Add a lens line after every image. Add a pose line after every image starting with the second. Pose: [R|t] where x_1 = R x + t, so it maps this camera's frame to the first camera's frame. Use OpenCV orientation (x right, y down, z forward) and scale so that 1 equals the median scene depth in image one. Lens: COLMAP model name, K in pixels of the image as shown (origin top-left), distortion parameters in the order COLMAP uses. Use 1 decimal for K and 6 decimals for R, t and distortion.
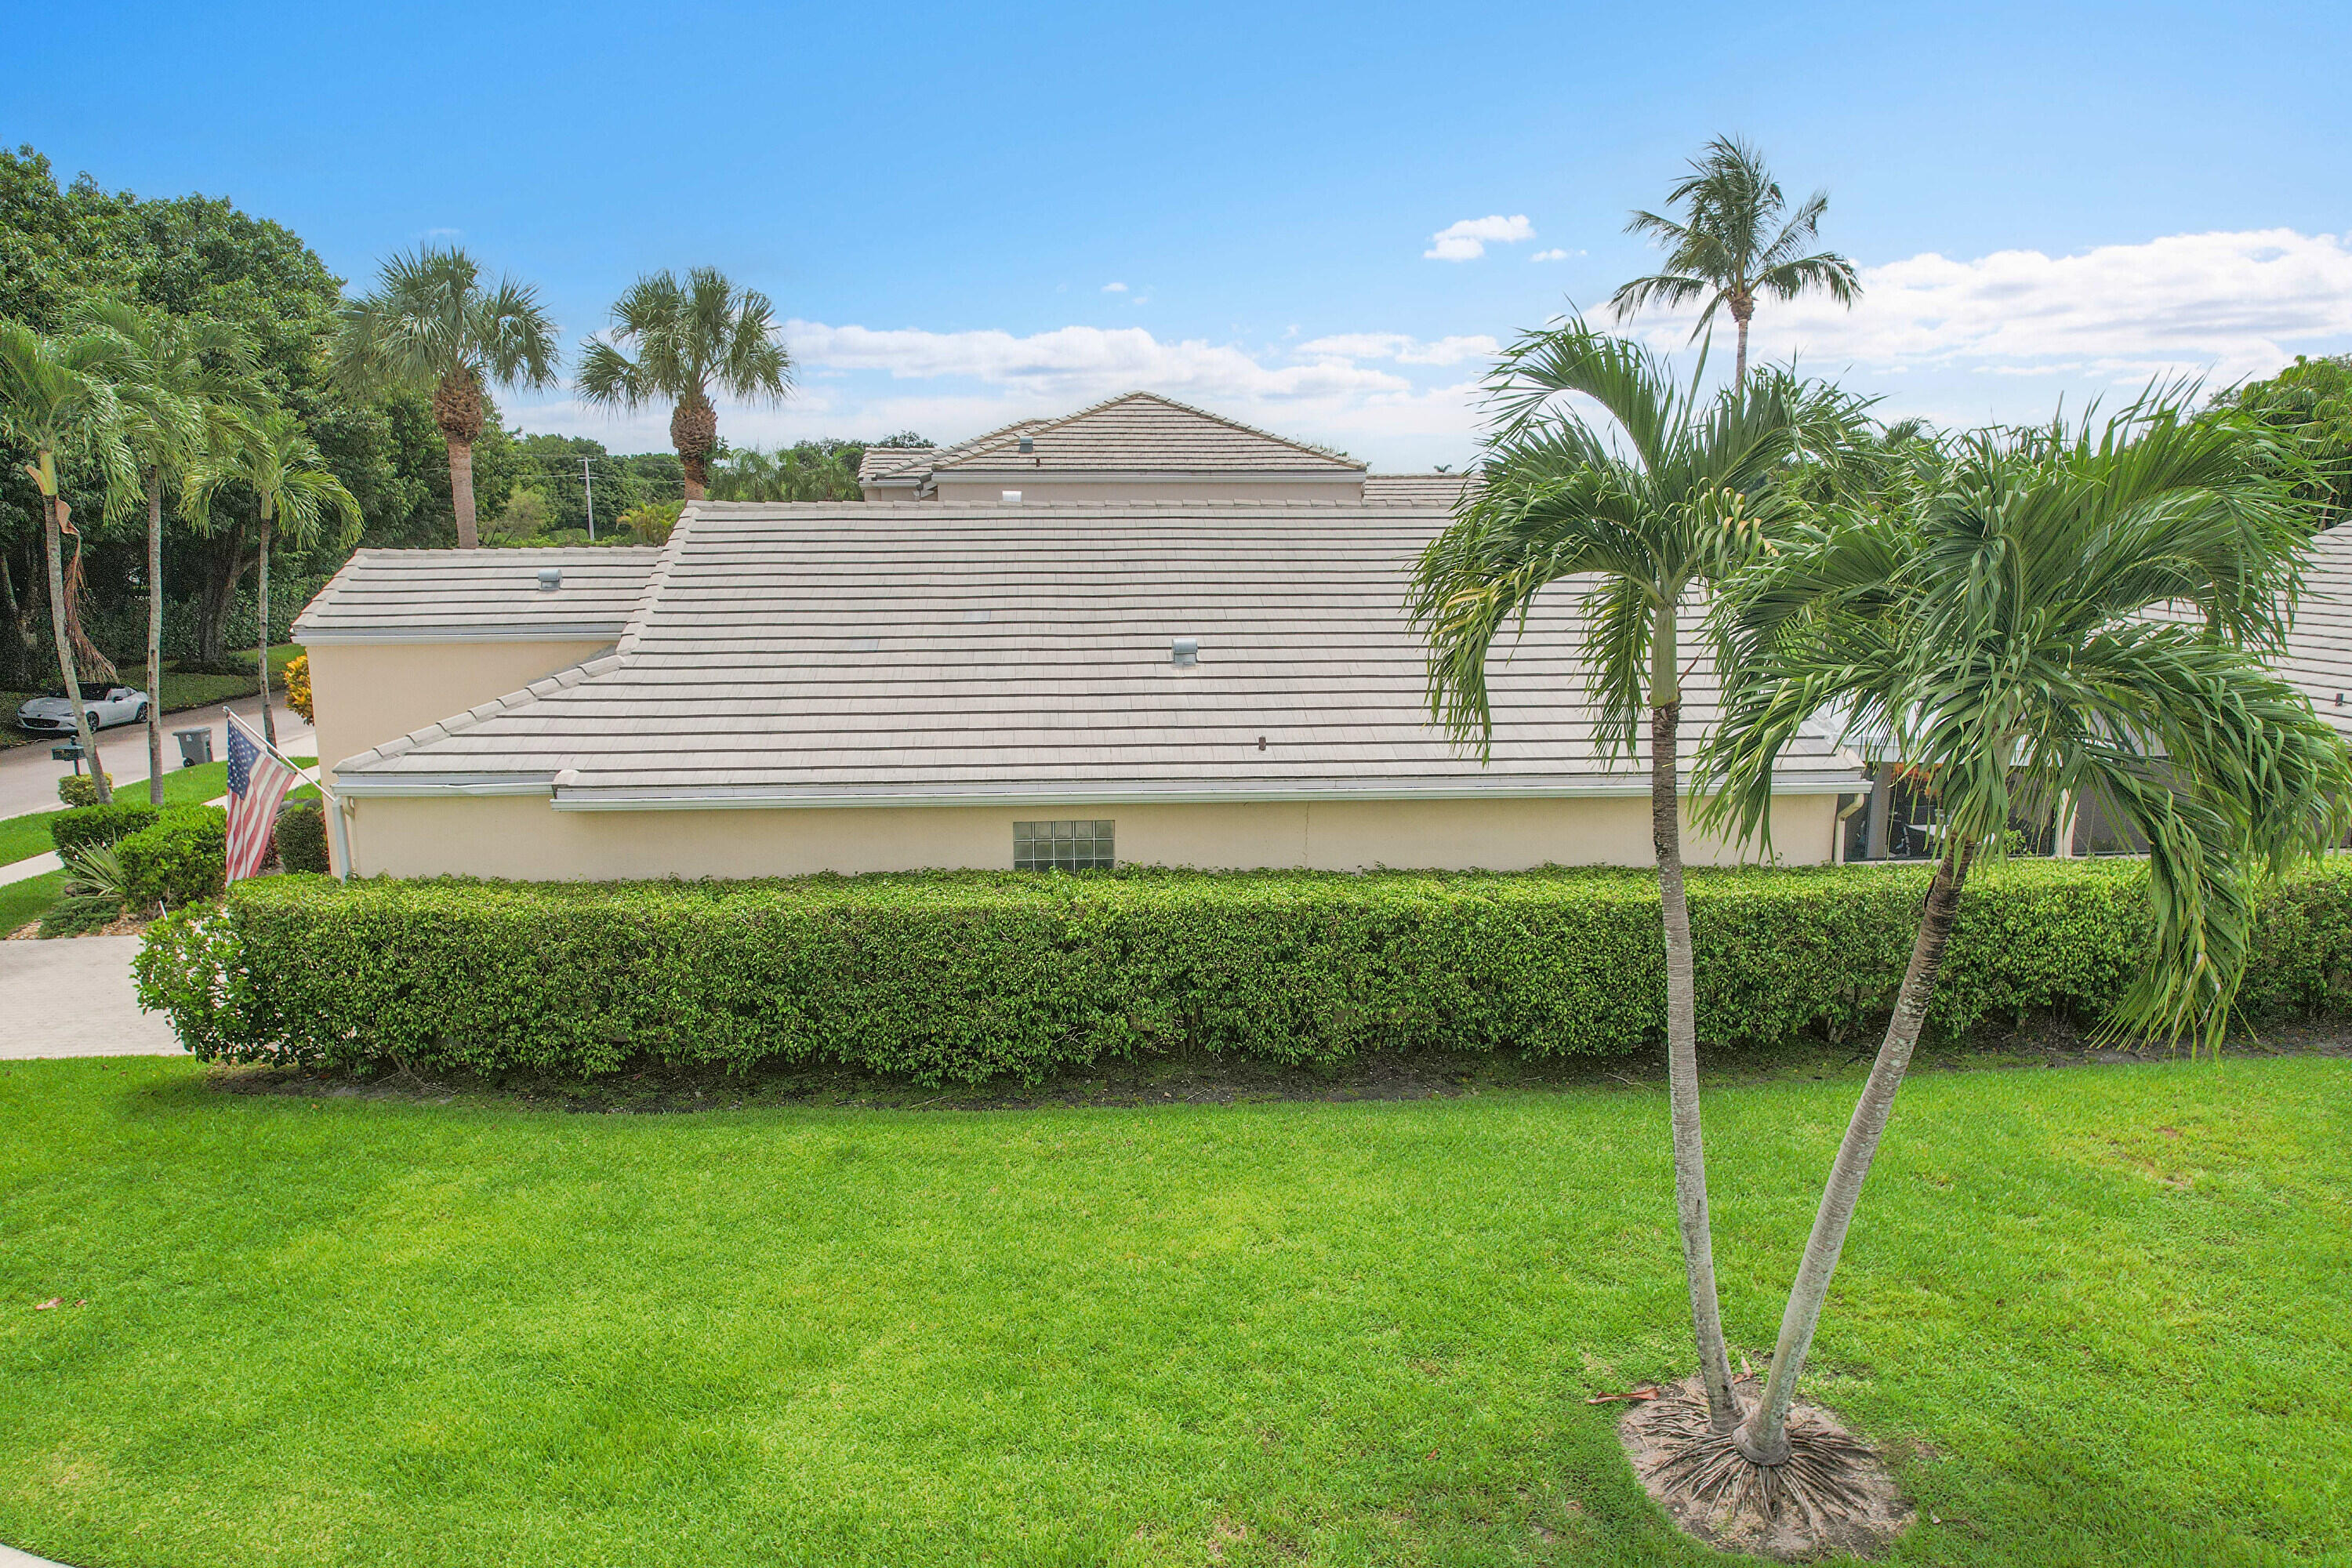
lens RADIAL K [[1504.7, 0, 1176.0], [0, 1504.7, 784.0], [0, 0, 1]] dist [-0.069146, 0.053561]
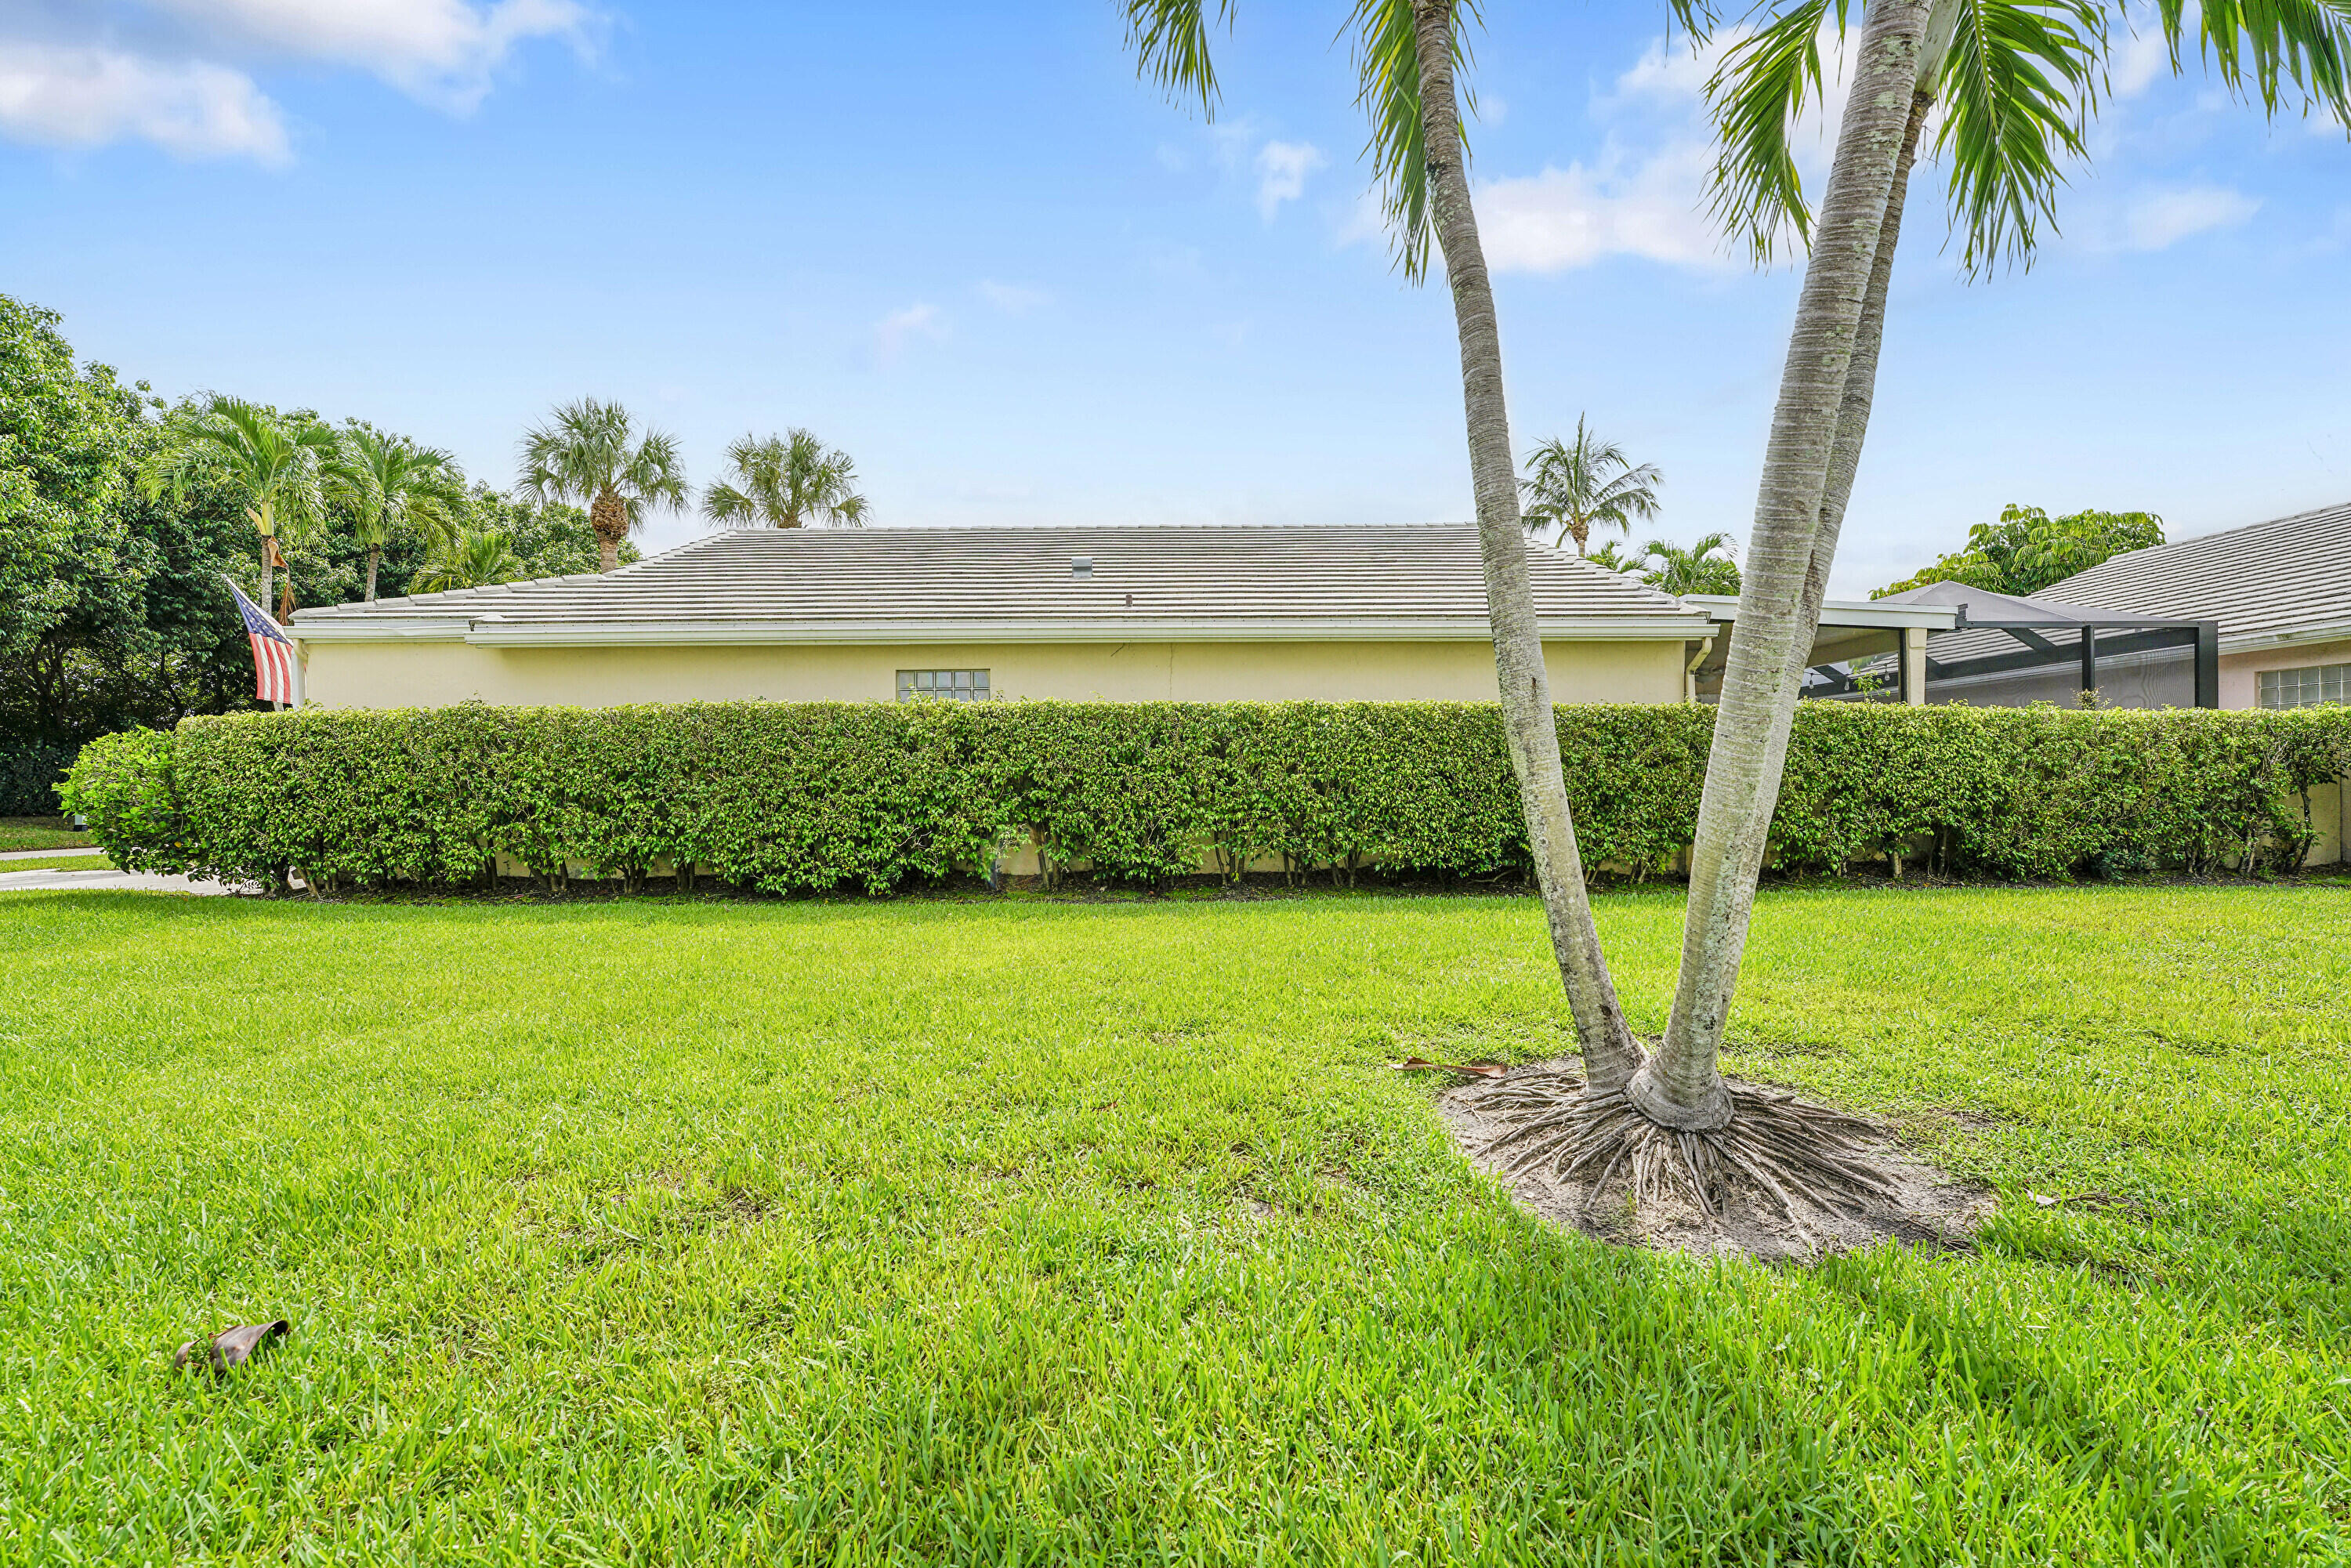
lens RADIAL K [[958.5, 0, 1167.6], [0, 958.5, 789.7], [0, 0, 1]] dist [-0.024420, 0.000566]
pose [[0.997930, -0.007370, -0.063892, 0.138789], [-0.003948, 0.984521, -0.175221, 0.245319], [0.064194, 0.175110, 0.982454, 0.376364]]
